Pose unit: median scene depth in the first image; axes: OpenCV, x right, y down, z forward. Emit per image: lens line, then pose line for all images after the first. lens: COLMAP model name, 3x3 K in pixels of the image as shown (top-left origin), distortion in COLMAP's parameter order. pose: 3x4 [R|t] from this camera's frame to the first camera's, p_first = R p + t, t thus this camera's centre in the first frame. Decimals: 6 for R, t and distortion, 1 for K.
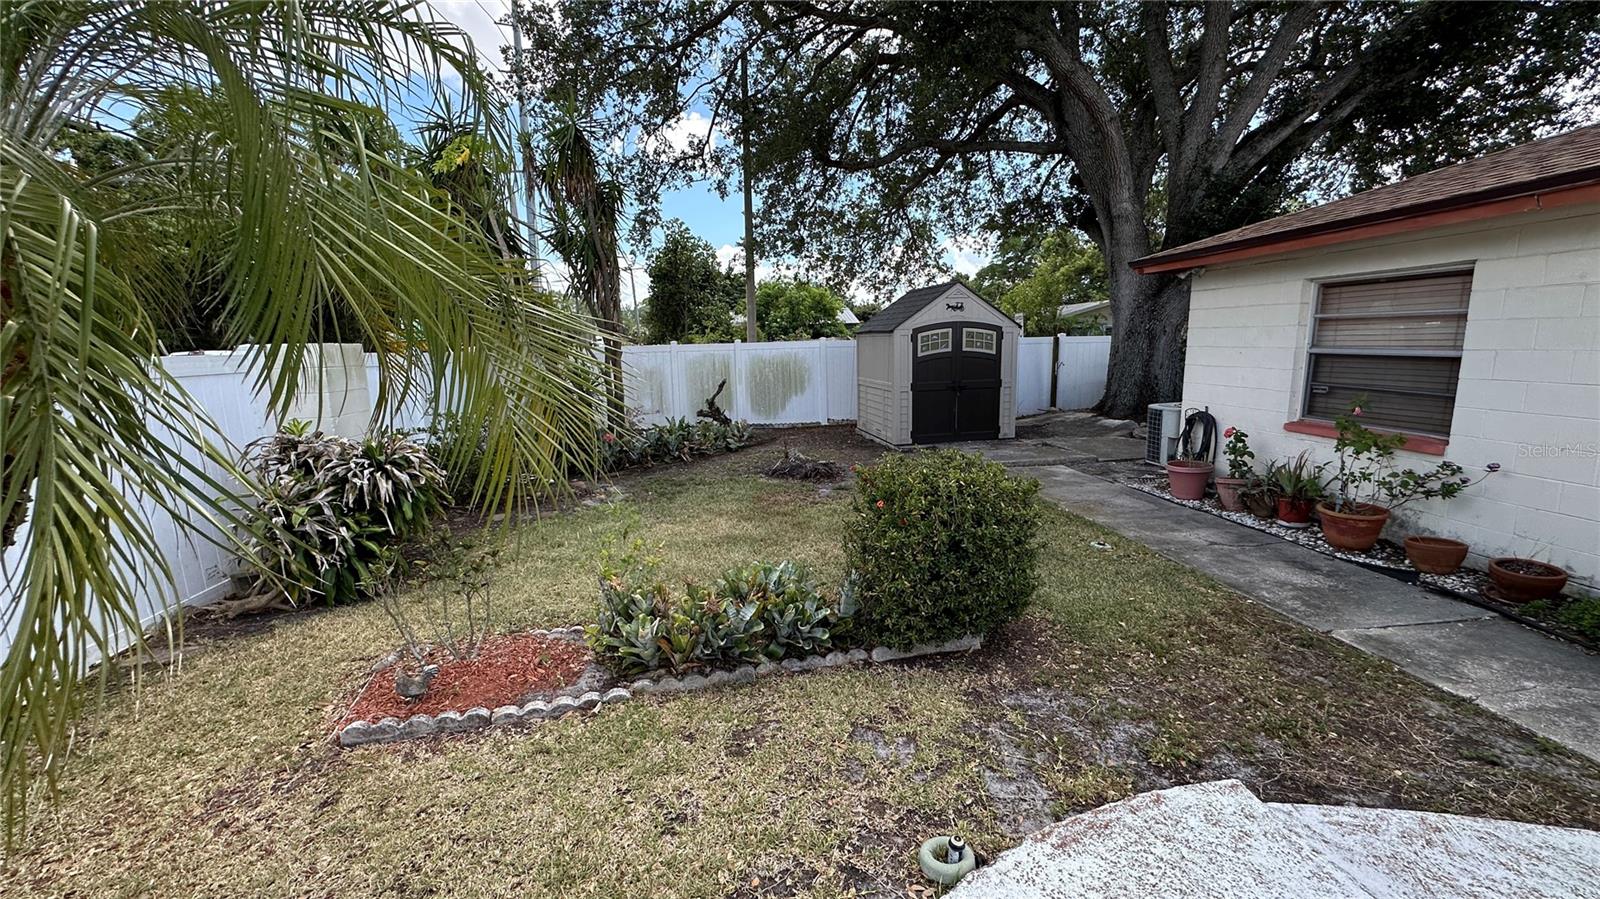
lens RADIAL K [[643.4, 0, 799.7], [0, 643.4, 445.8], [0, 0, 1]] dist [0.001104, 0.000684]
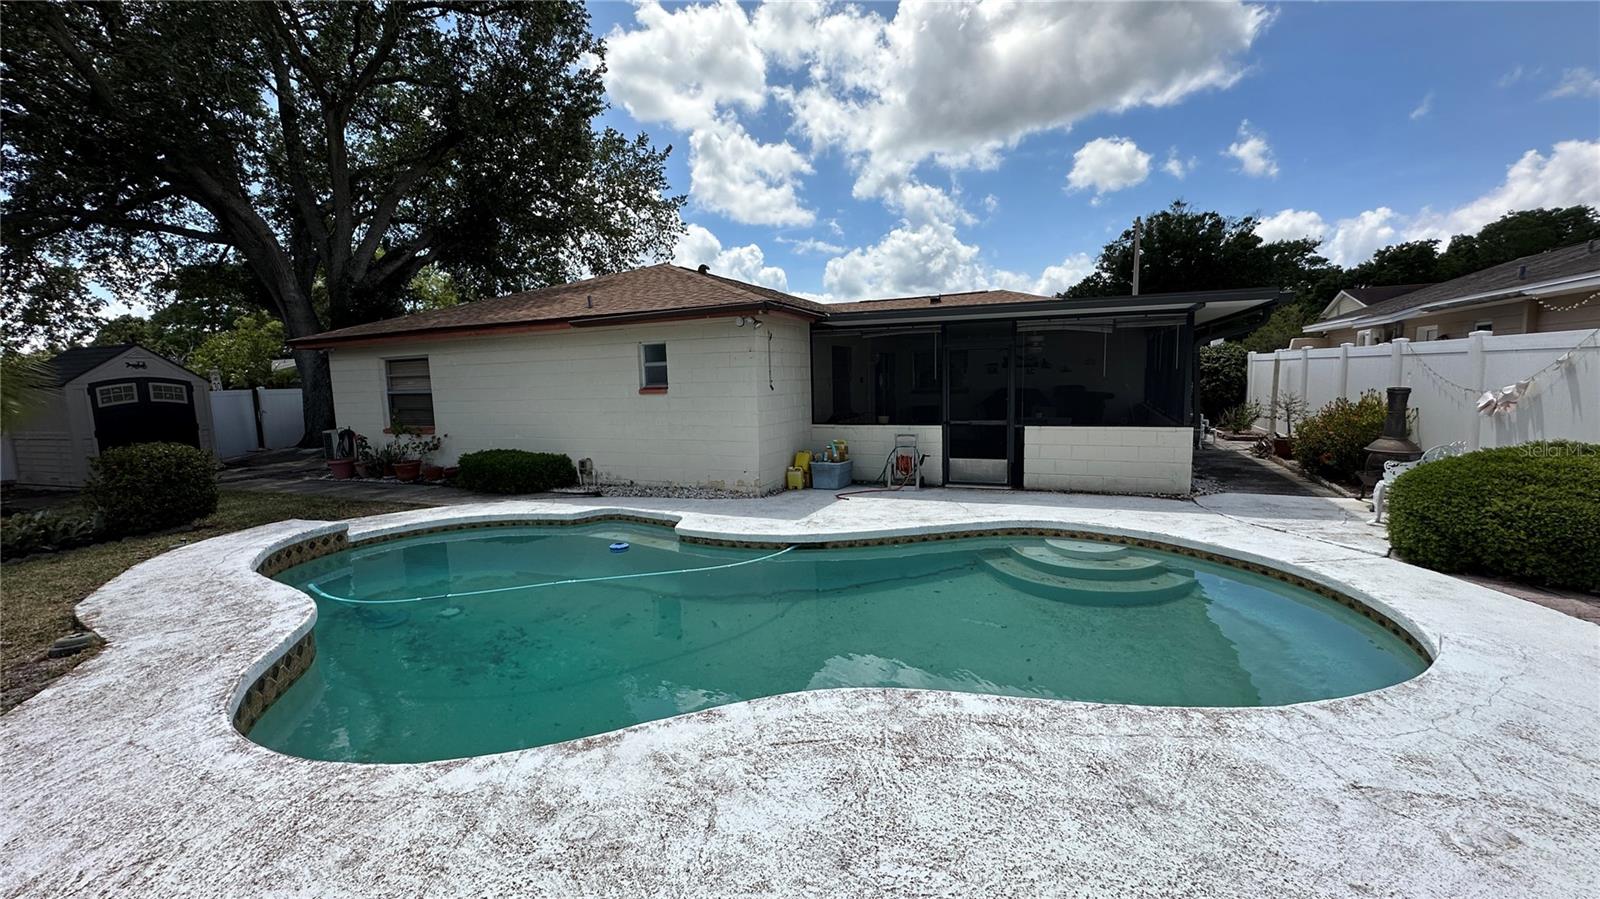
lens RADIAL K [[643.4, 0, 796.4], [0, 643.4, 447.0], [0, 0, 1]] dist [0.001104, 0.000684]
pose [[0.507132, -0.091956, 0.856949, -0.173160], [0.160641, 0.986953, 0.010841, 0.115826], [-0.846766, 0.132164, 0.515287, -0.625121]]
